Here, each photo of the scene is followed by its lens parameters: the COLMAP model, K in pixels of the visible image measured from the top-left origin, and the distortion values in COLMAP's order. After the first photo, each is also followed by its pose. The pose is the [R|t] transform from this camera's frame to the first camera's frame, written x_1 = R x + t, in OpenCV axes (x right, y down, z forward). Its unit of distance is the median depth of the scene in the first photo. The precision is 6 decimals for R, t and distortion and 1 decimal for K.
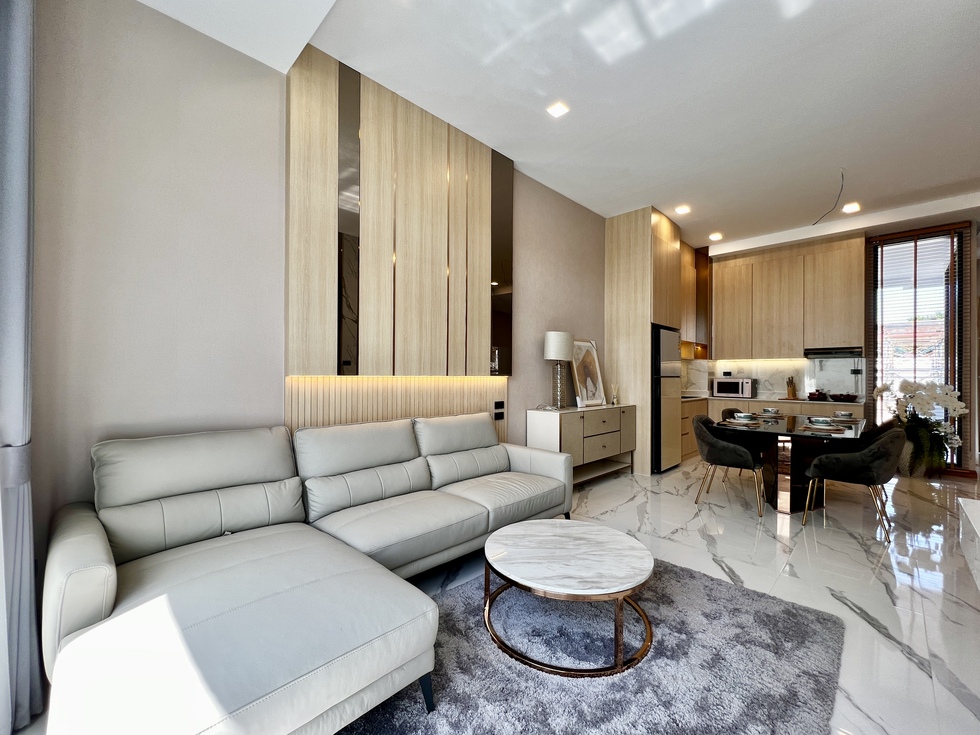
lens RADIAL K [[404.5, 0, 488.9], [0, 404.5, 375.0], [0, 0, 1]] dist [0.000129, 0.000038]
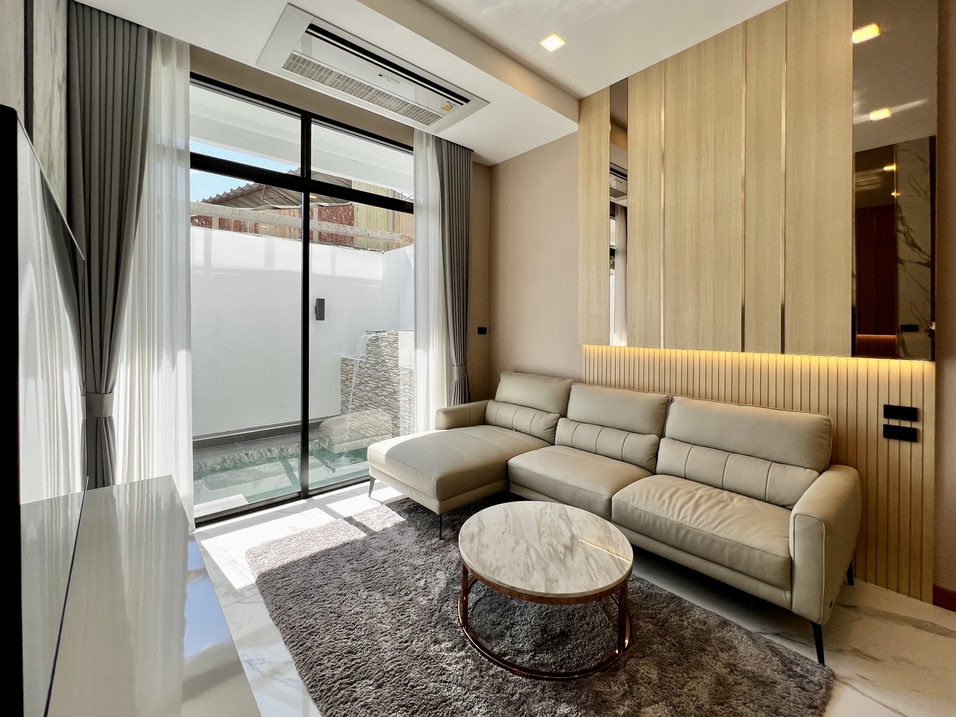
lens RADIAL K [[414.5, 0, 472.9], [0, 414.5, 325.2], [0, 0, 1]] dist [0.000725, 0.000222]
pose [[-0.064380, 0.000564, -0.997925, 0.497684], [-0.004276, 0.999991, 0.000841, -0.033023], [0.997916, 0.004321, -0.064377, 0.376056]]
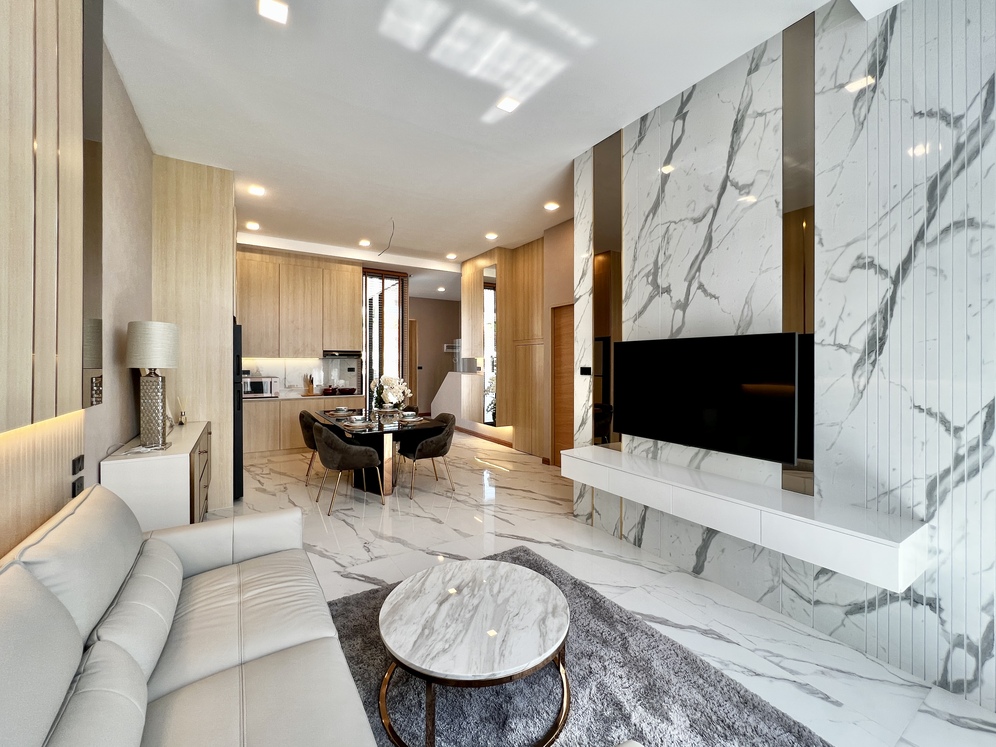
lens RADIAL K [[404.9, 0, 493.0], [0, 404.9, 362.6], [0, 0, 1]] dist [-0.000811, -0.000018]
pose [[0.229547, -0.003875, 0.973290, -0.272833], [-0.000043, 0.999992, 0.003992, -0.041780], [-0.973298, -0.000958, 0.229545, 0.320428]]
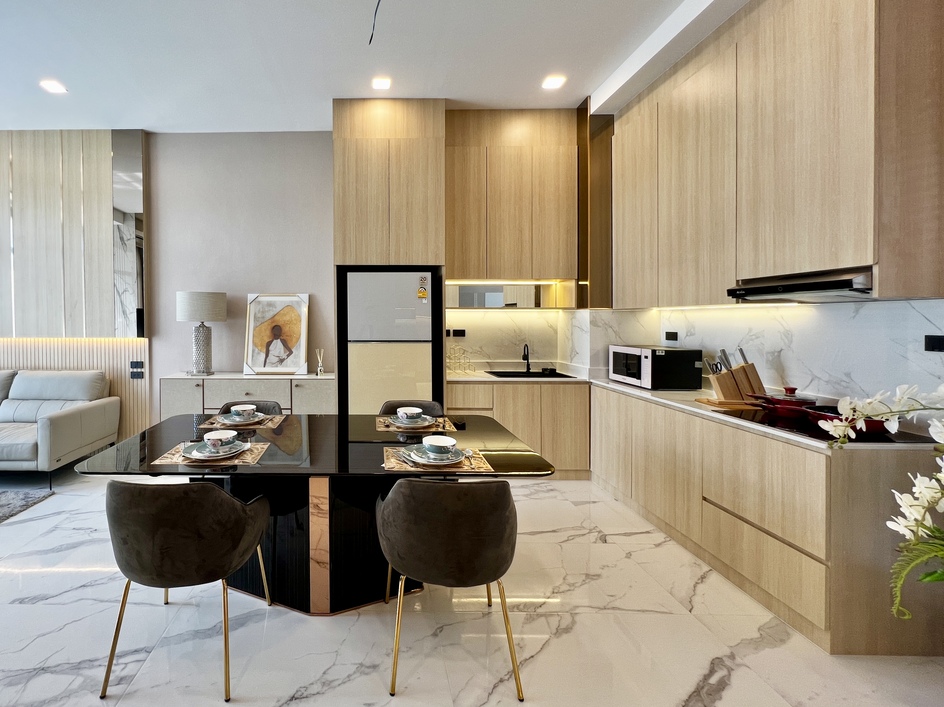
lens RADIAL K [[410.1, 0, 354.2], [0, 410.1, 324.1], [0, 0, 1]] dist [0.000159, 0.000095]
pose [[0.691824, 0.003907, -0.722056, 0.968621], [0.002690, 0.999964, 0.007987, -0.031759], [0.722062, -0.007468, 0.691789, 0.539064]]
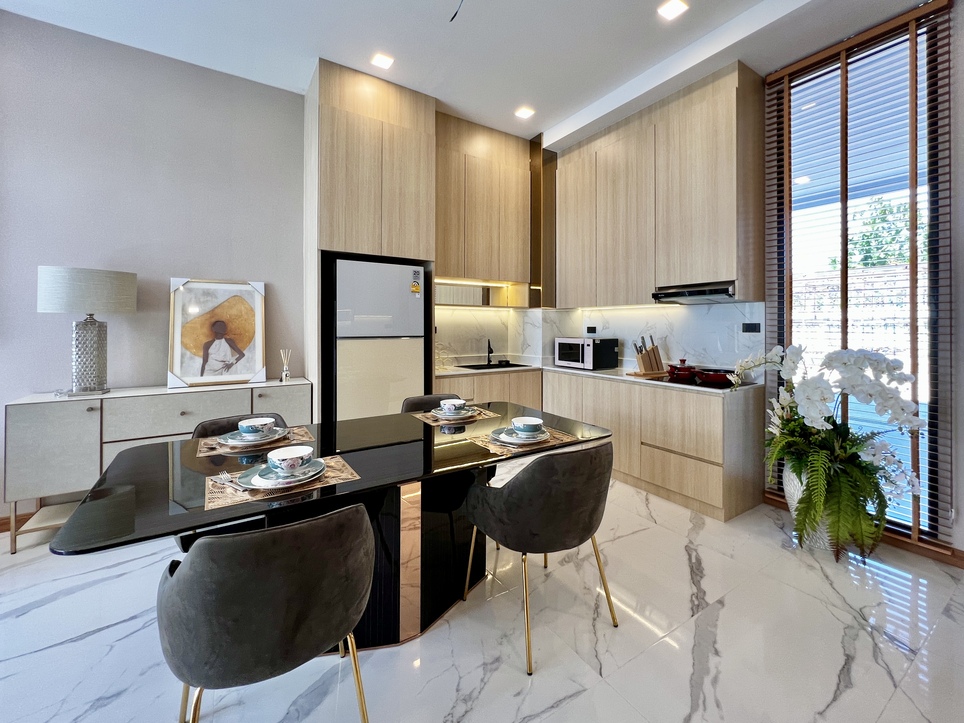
lens RADIAL K [[411.7, 0, 487.3], [0, 411.7, 322.9], [0, 0, 1]] dist [-0.000091, 0.000187]
pose [[0.978526, -0.003155, -0.206097, 0.797975], [0.001969, 0.999980, -0.005963, -0.014774], [0.206112, 0.005429, 0.978513, 0.456594]]
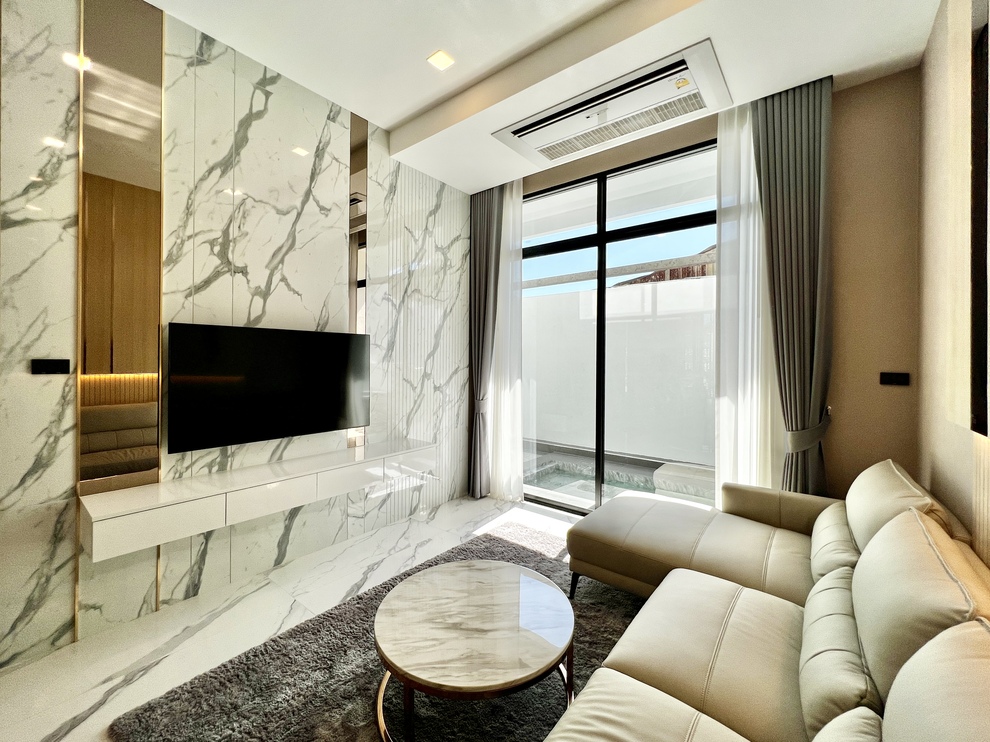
lens RADIAL K [[404.6, 0, 498.1], [0, 404.6, 358.7], [0, 0, 1]] dist [-0.001615, -0.000088]
pose [[-0.993858, -0.014514, -0.109703, 0.102548], [-0.014328, 0.999894, -0.002488, -0.036183], [0.109728, -0.000901, -0.993961, 0.770685]]
